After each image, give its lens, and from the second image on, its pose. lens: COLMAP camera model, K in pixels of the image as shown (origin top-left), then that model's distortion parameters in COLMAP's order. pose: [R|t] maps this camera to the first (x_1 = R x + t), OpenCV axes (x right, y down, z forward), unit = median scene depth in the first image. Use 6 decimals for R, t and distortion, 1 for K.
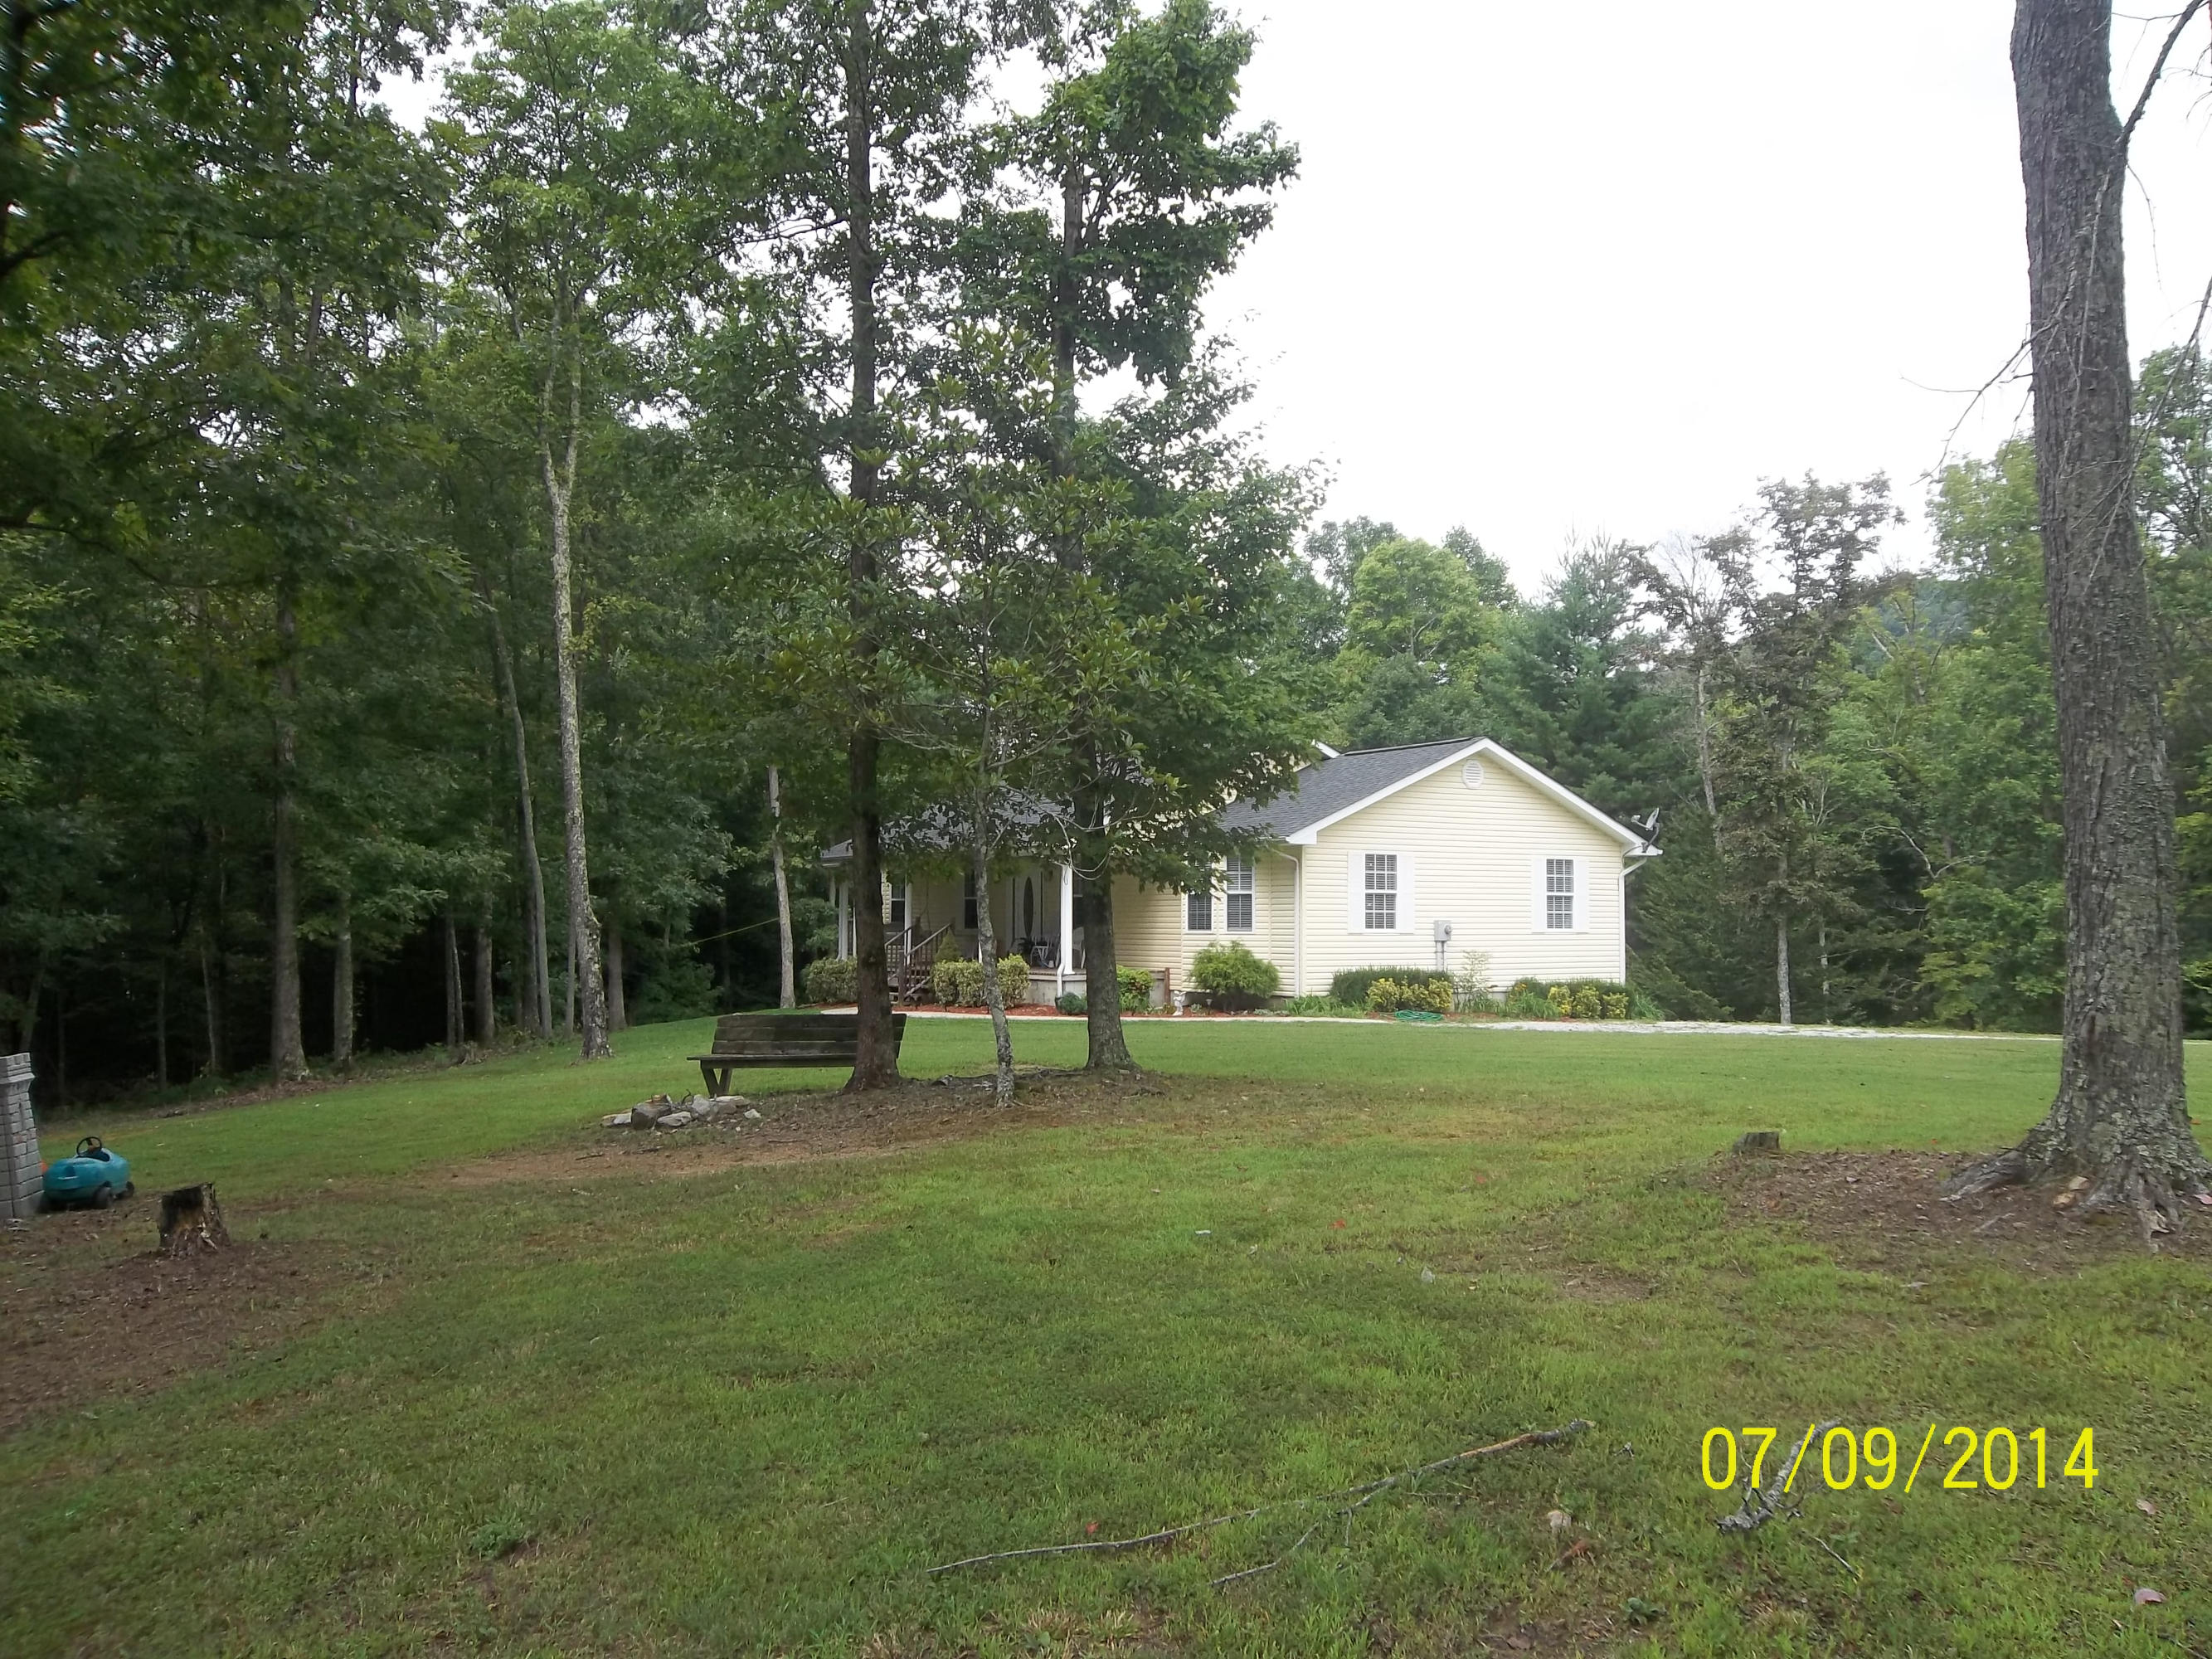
lens RADIAL K [[1791.5, 0, 1106.0], [0, 1791.5, 829.5], [0, 0, 1]] dist [0.000046, -0.001735]
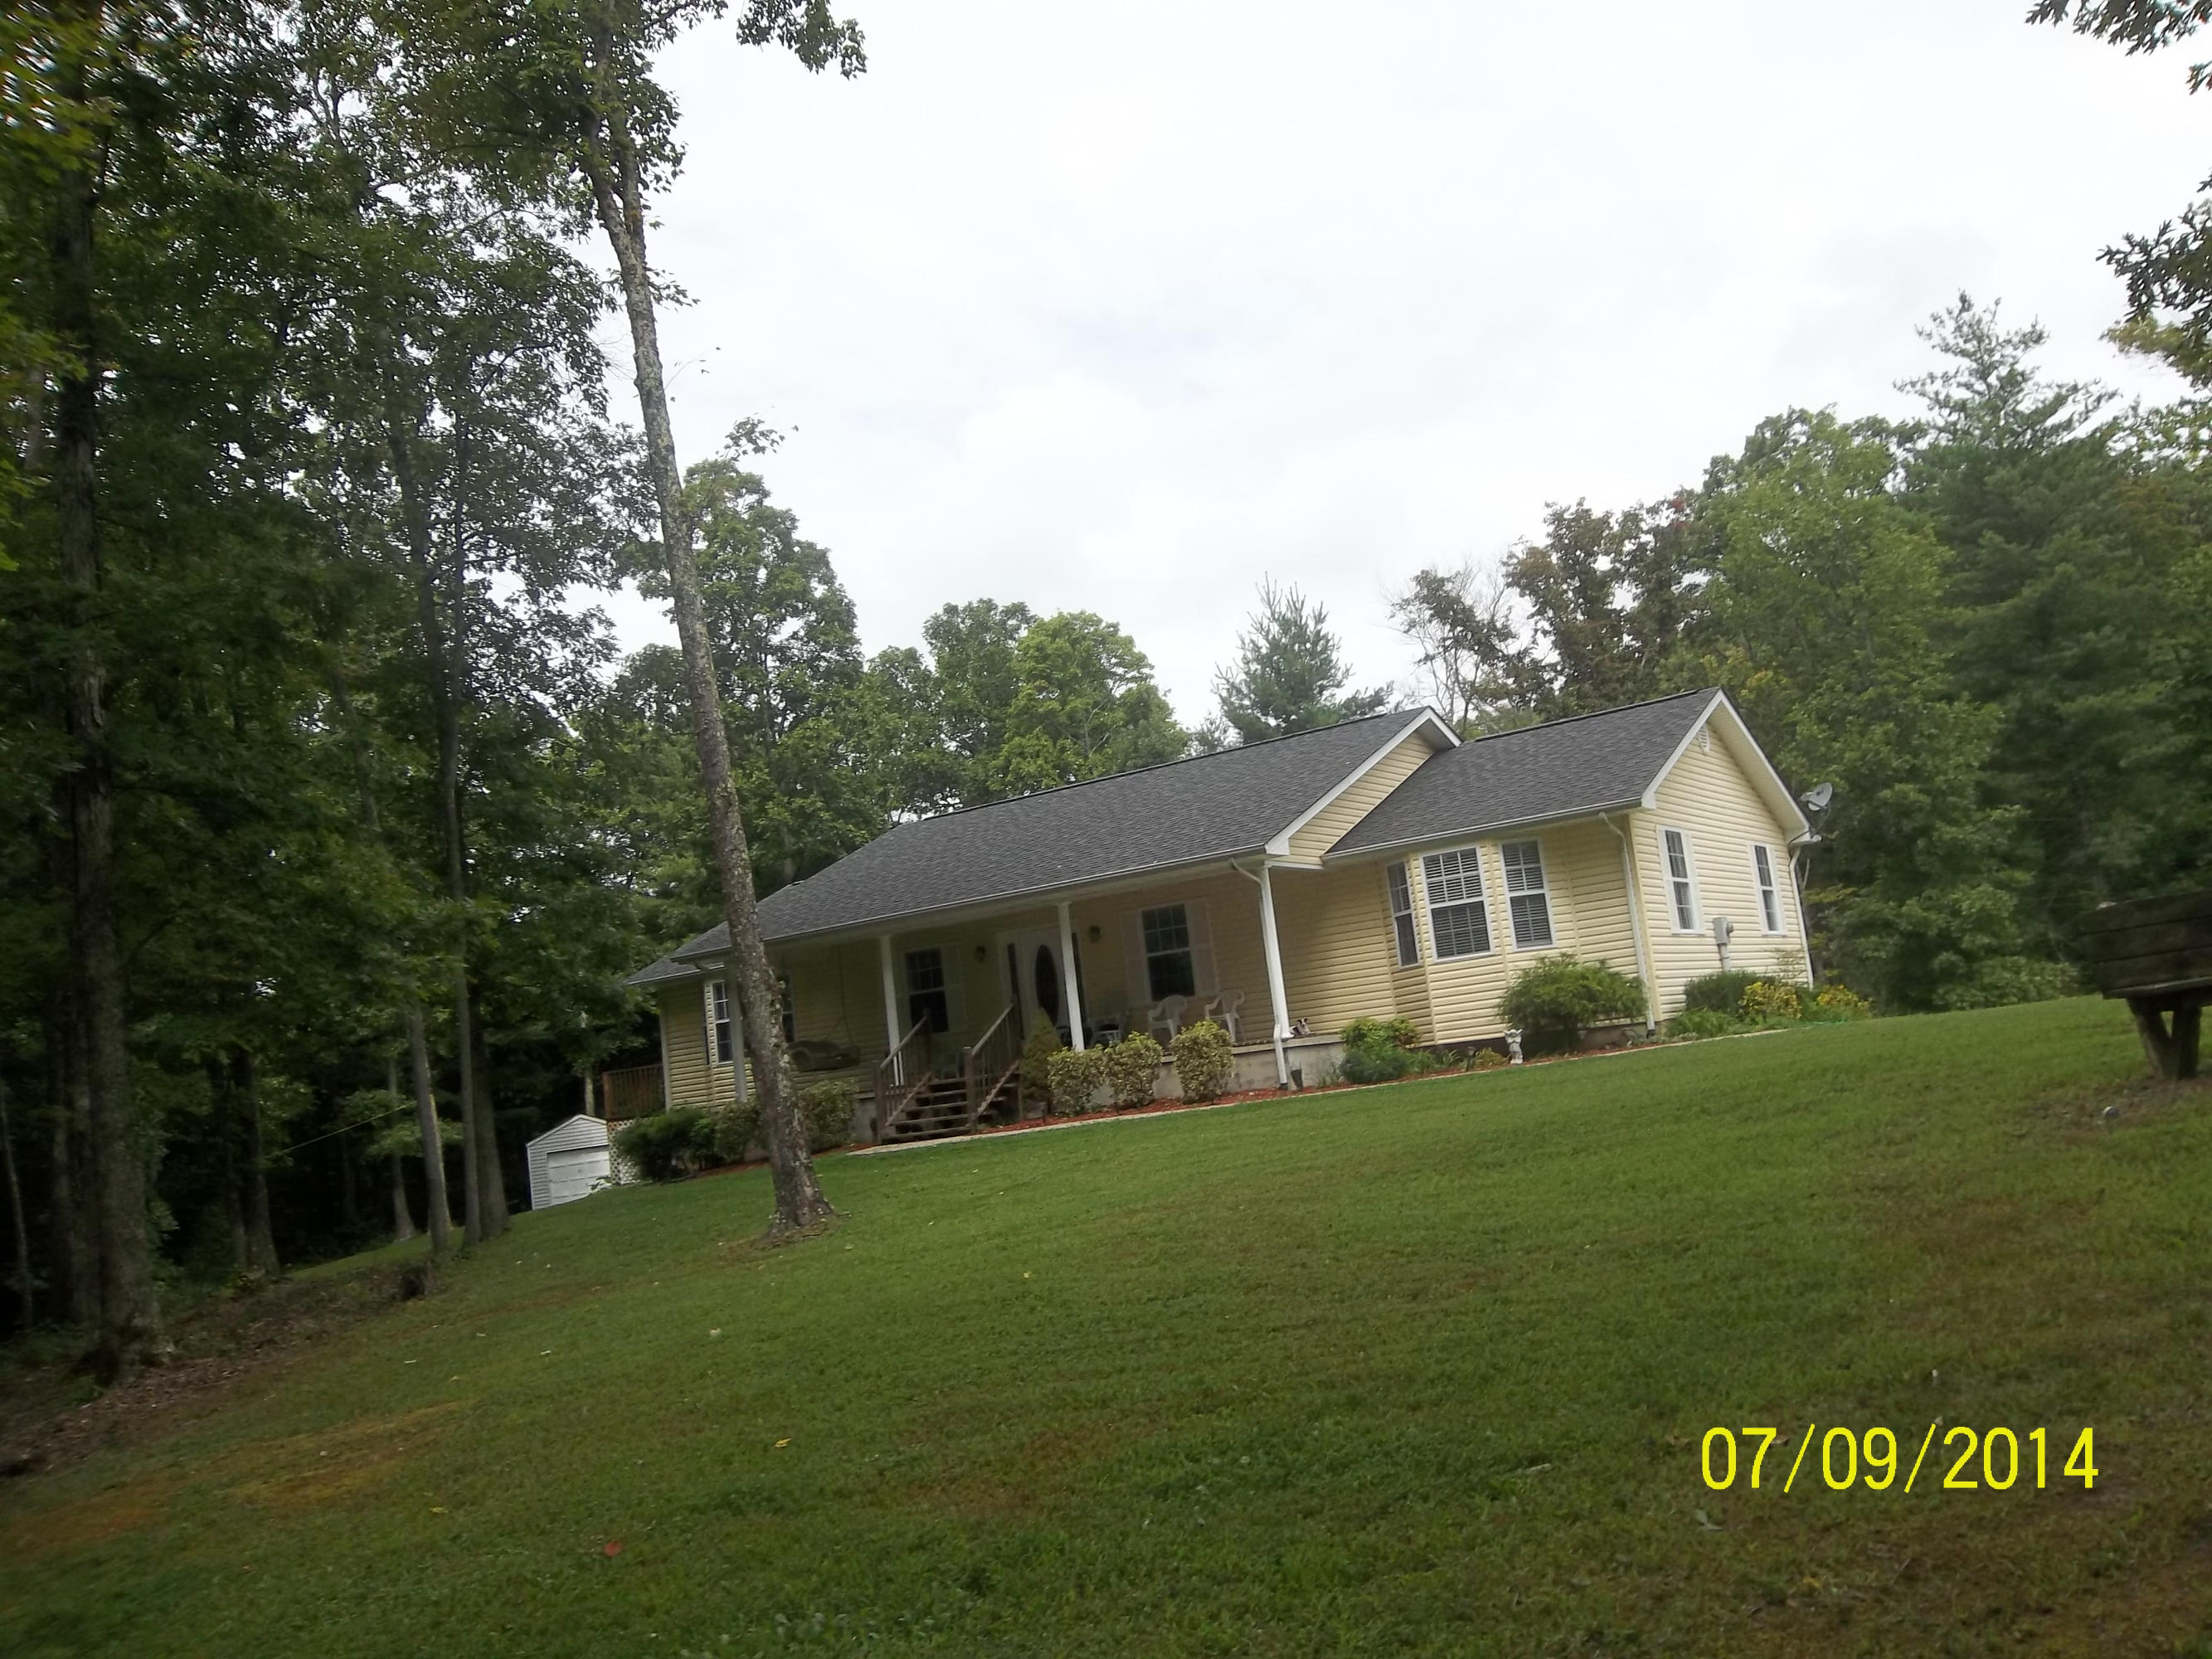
lens RADIAL K [[1805.5, 0, 1106.0], [0, 1805.5, 829.5], [0, 0, 1]] dist [0.037873, -0.068600]
pose [[0.914378, -0.051002, 0.401637, -0.352174], [0.095618, 0.991174, -0.091821, 0.056573], [-0.393409, 0.122363, 0.911184, 0.363616]]
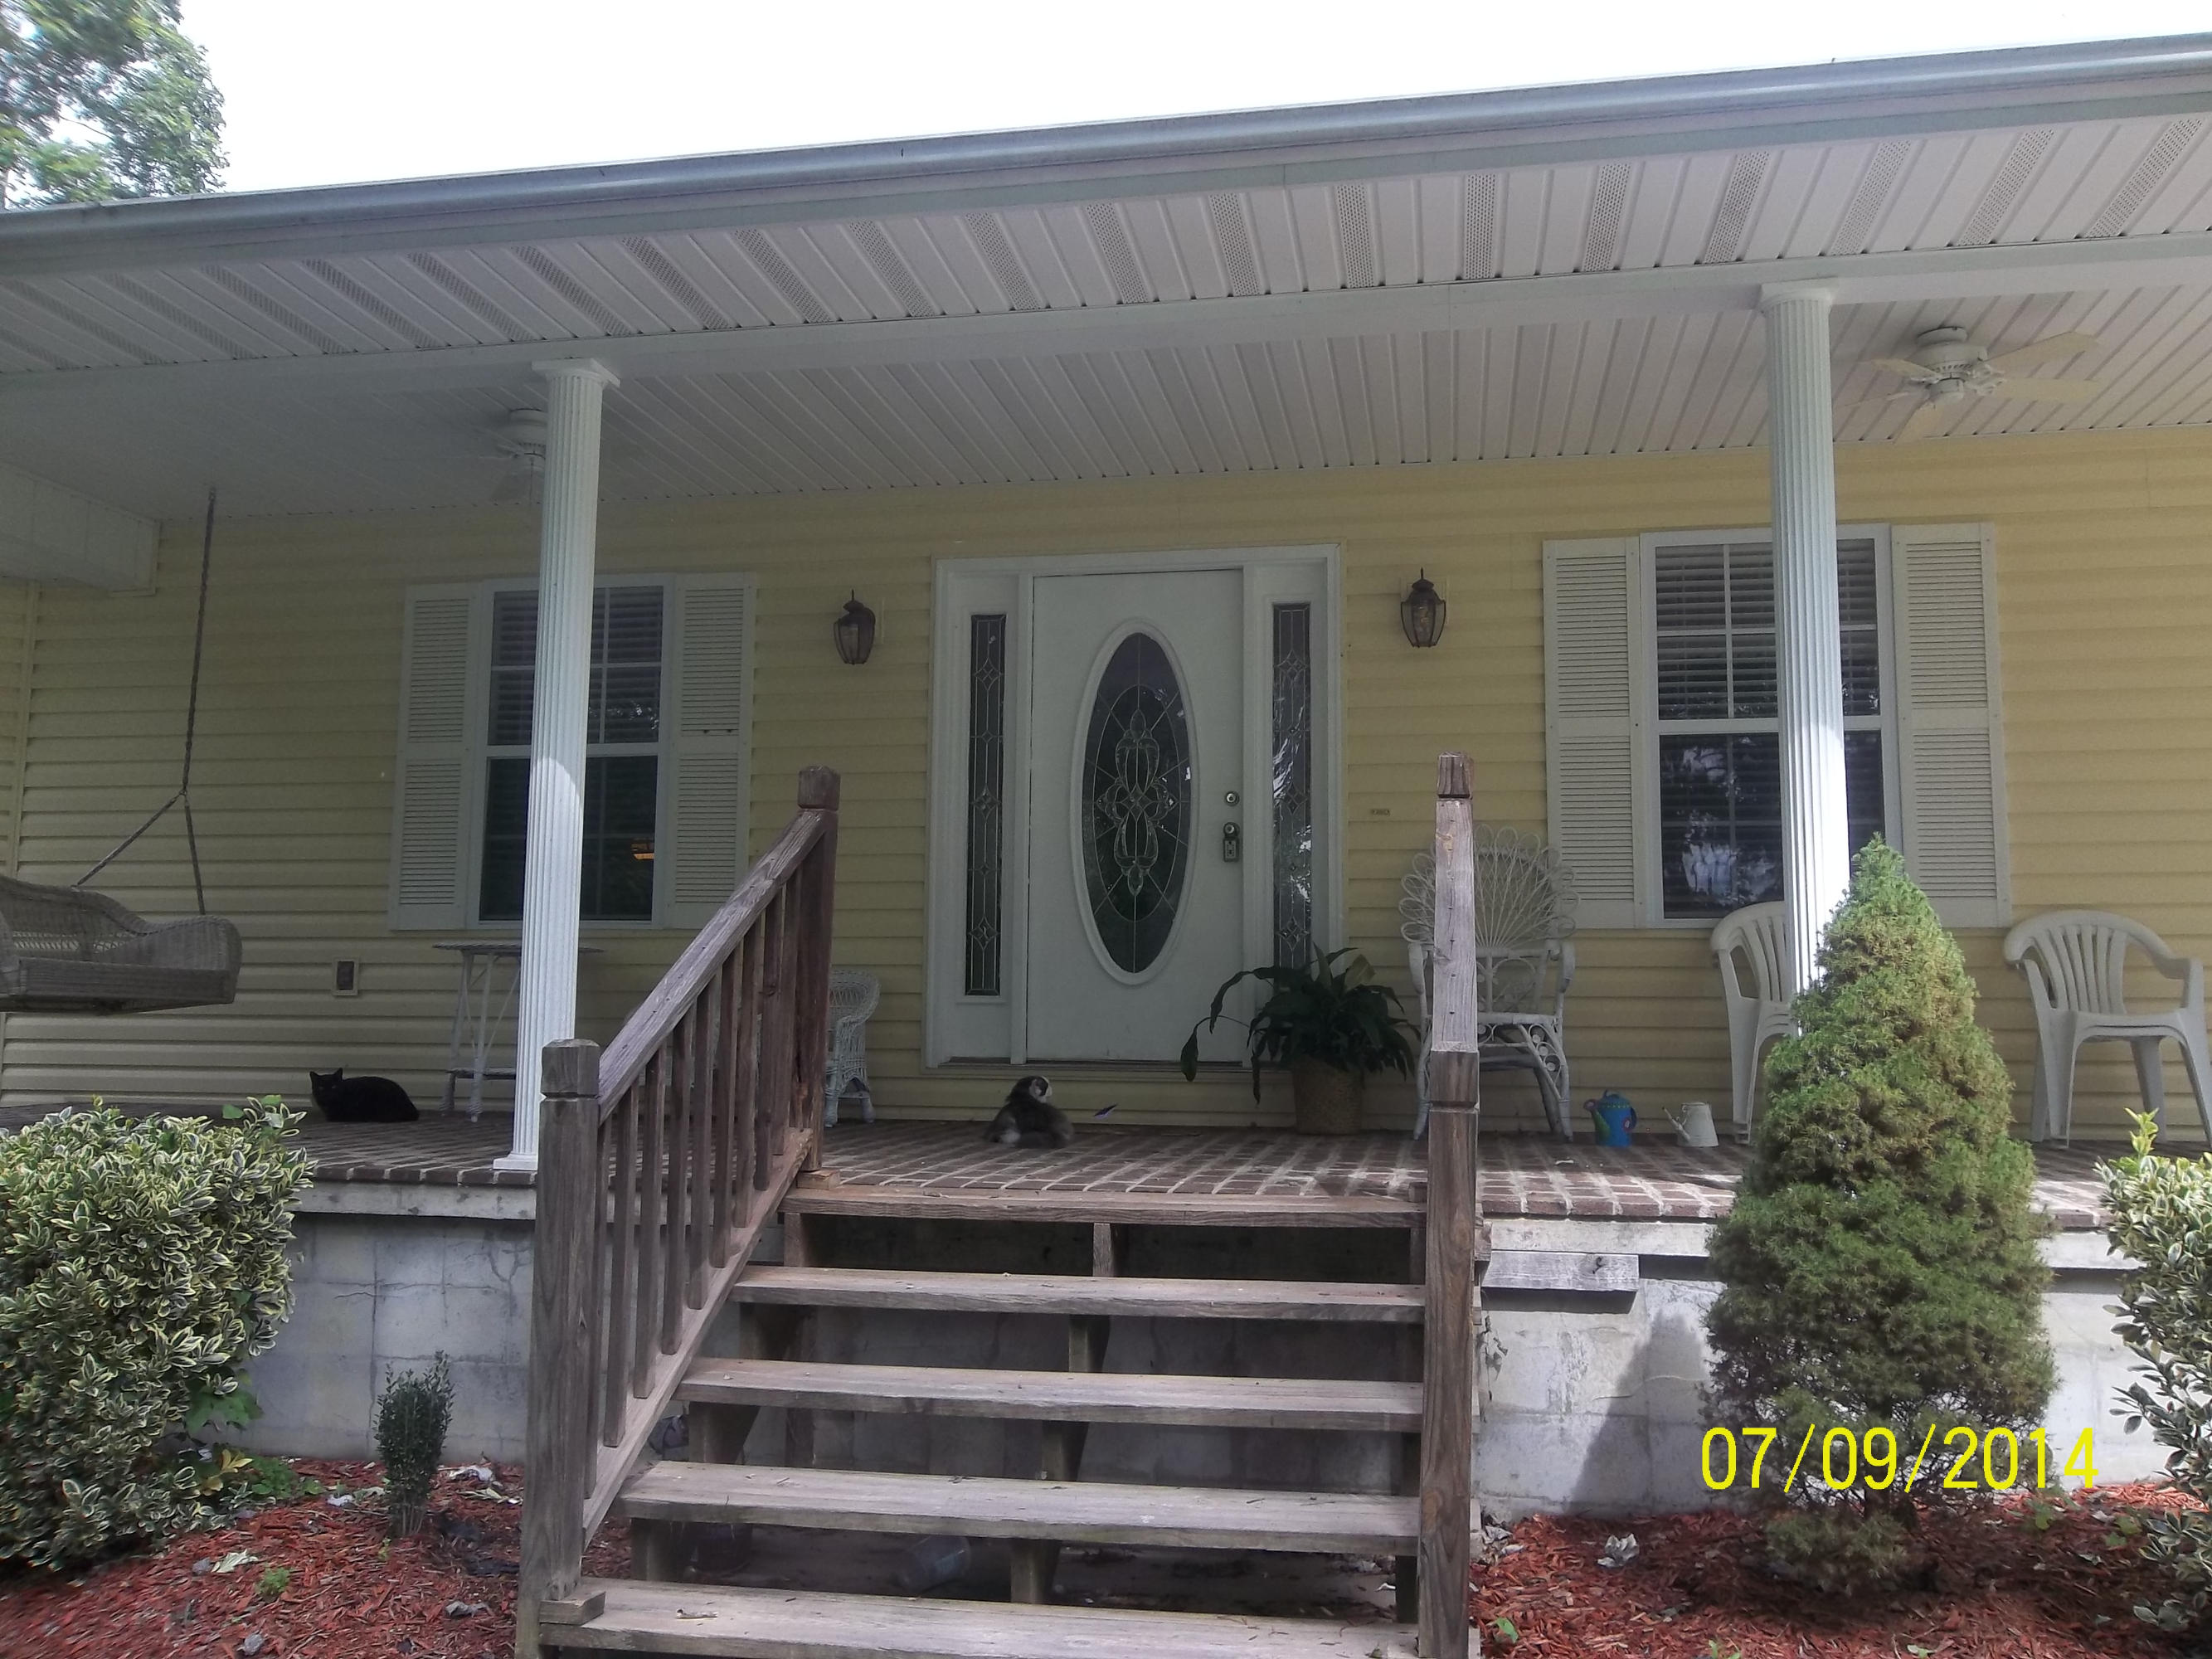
lens RADIAL K [[1791.5, 0, 1106.0], [0, 1791.5, 829.5], [0, 0, 1]] dist [0.000046, -0.001735]
pose [[0.686773, 0.082256, 0.722203, -0.199269], [-0.043066, 0.996436, -0.072536, 0.067522], [-0.725595, 0.018713, 0.687867, 0.995235]]
